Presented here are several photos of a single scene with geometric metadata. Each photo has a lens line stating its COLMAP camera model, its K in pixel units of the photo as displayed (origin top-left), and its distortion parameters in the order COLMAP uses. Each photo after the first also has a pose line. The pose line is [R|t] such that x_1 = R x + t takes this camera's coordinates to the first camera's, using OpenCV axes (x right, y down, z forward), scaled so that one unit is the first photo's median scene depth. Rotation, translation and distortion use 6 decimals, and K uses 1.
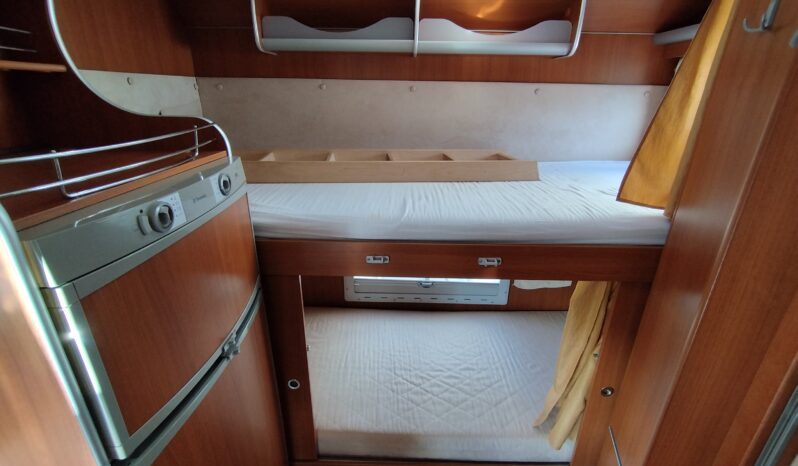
lens RADIAL K [[366.3, 0, 401.8], [0, 366.3, 231.7], [0, 0, 1]] dist [-0.002091, -0.000407]
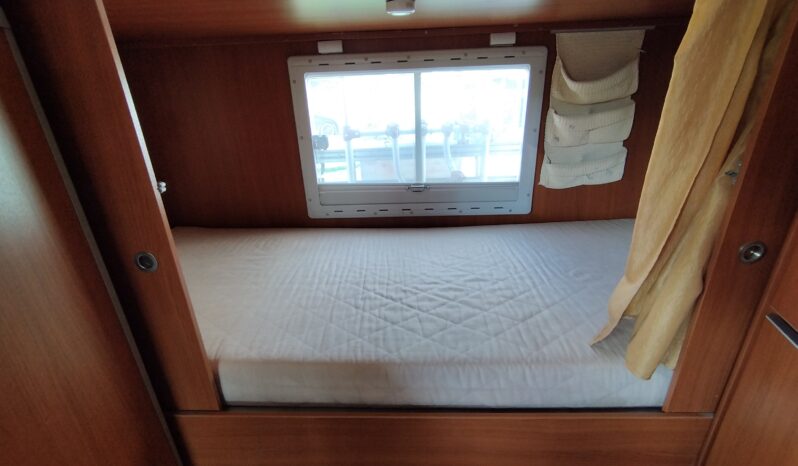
lens RADIAL K [[363.5, 0, 401.8], [0, 363.5, 234.1], [0, 0, 1]] dist [0.000037, 0.001019]
pose [[0.998635, -0.038223, -0.035609, 0.078772], [0.038926, 0.999056, 0.019291, 0.296263], [0.034838, -0.020651, 0.999180, 0.376018]]
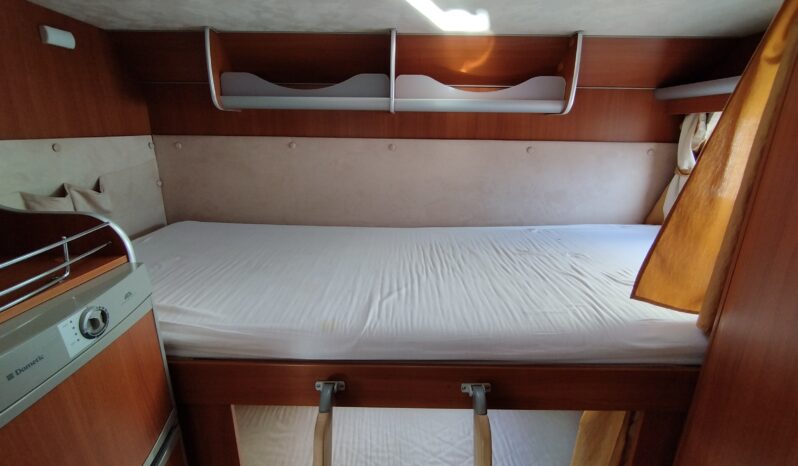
lens RADIAL K [[363.5, 0, 401.8], [0, 363.5, 234.1], [0, 0, 1]] dist [0.000037, 0.001019]
pose [[0.999967, -0.005817, 0.005690, 0.054868], [0.006251, 0.996817, -0.079483, -0.120425], [-0.005210, 0.079516, 0.996820, 0.140751]]
